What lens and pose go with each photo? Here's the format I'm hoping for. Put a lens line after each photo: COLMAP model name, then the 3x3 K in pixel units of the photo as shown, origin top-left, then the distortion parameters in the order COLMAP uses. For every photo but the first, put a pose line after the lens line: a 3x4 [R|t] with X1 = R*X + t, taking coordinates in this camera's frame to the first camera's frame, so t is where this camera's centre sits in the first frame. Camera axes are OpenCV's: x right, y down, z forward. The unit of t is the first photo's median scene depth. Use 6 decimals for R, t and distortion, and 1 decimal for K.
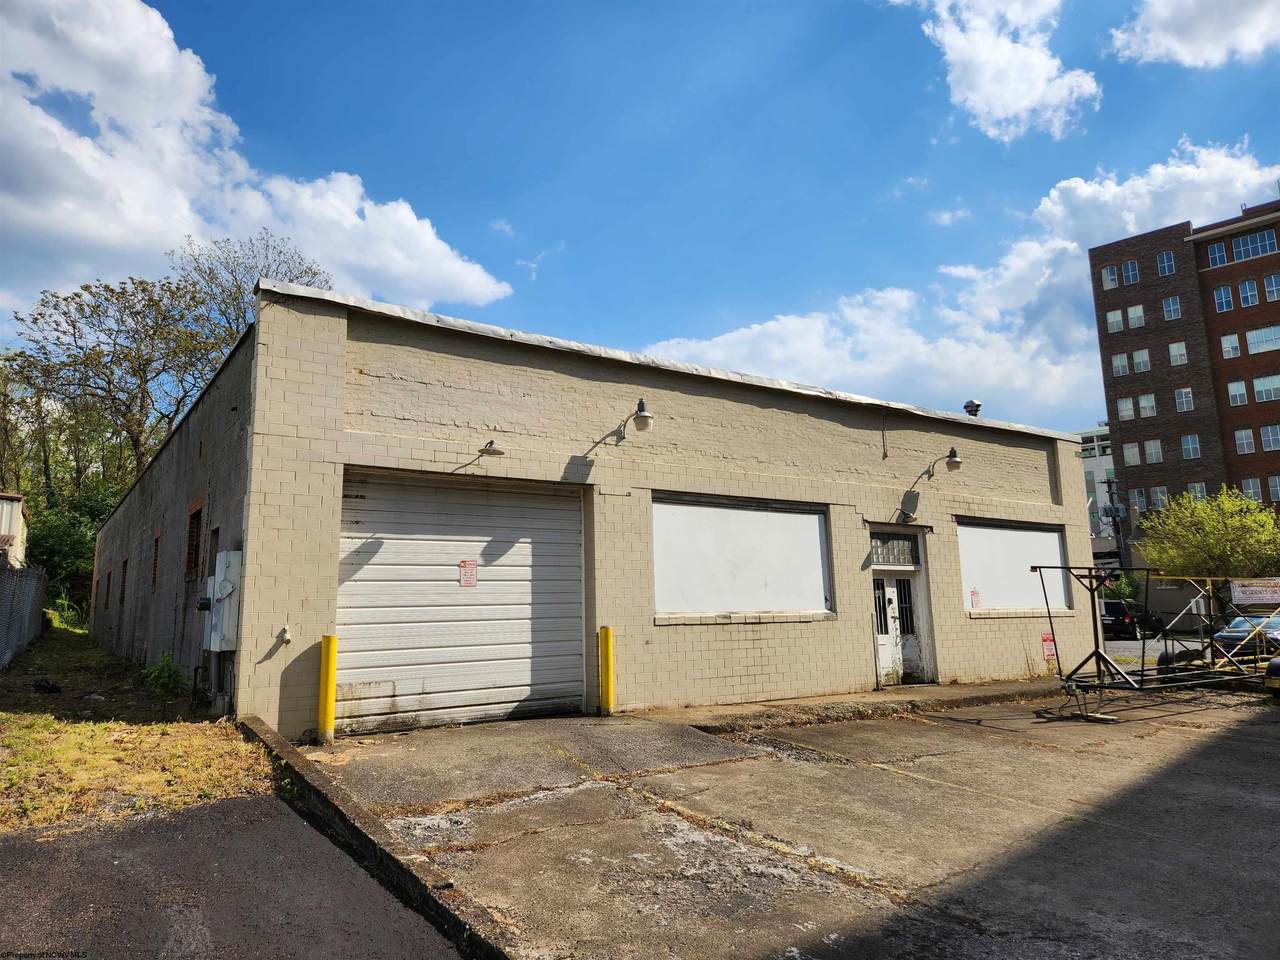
lens RADIAL K [[868.3, 0, 640.0], [0, 868.3, 480.0], [0, 0, 1]] dist [-0.006254, -0.001504]
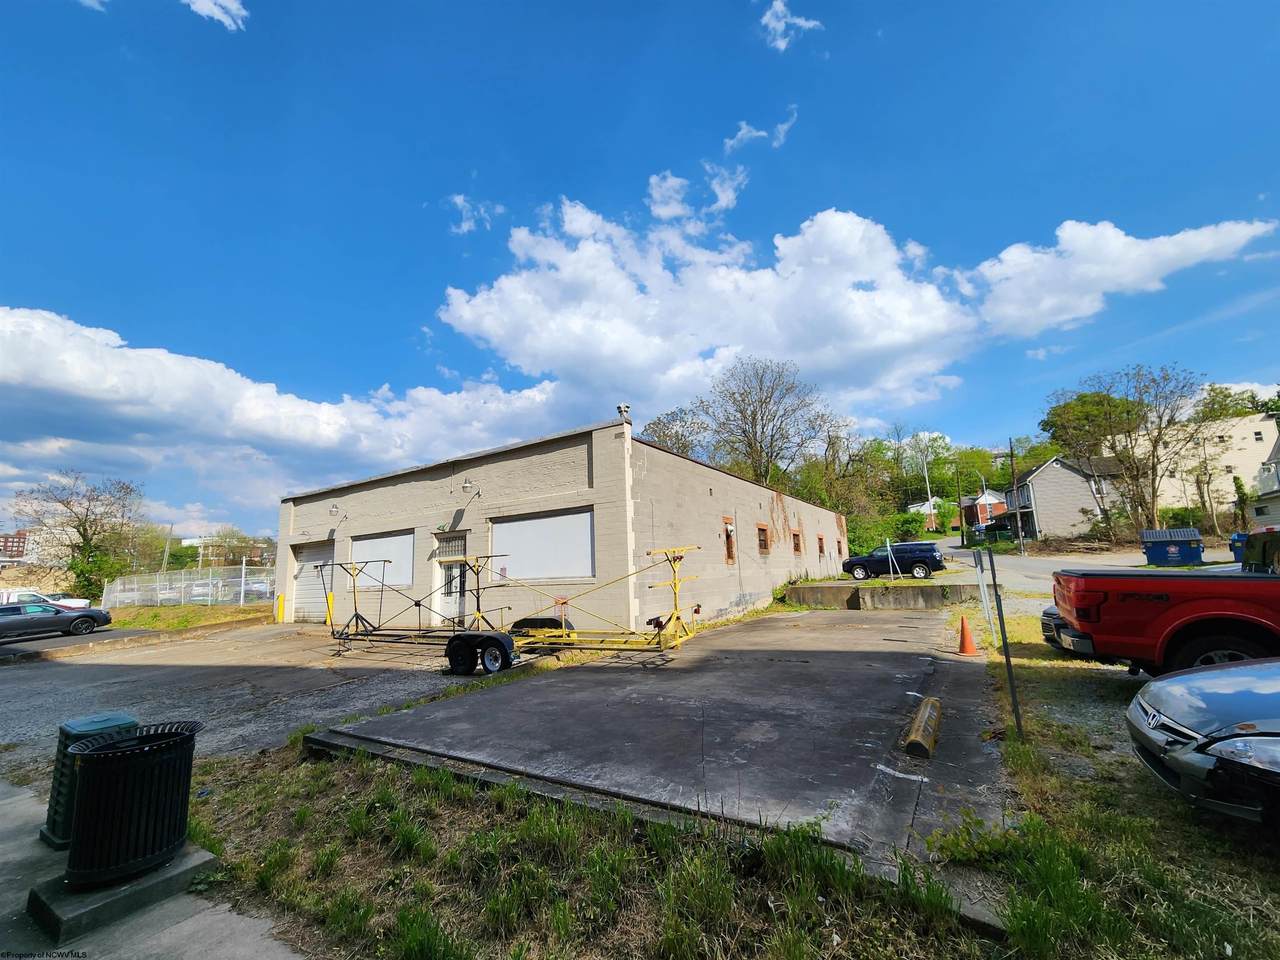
lens RADIAL K [[507.1, 0, 640.0], [0, 507.1, 480.0], [0, 0, 1]] dist [0.001017, 0.000031]
pose [[0.376412, -0.159759, -0.912574, 1.331903], [0.168017, 0.980457, -0.102341, 0.114666], [0.911090, -0.114806, 0.395898, 0.951416]]
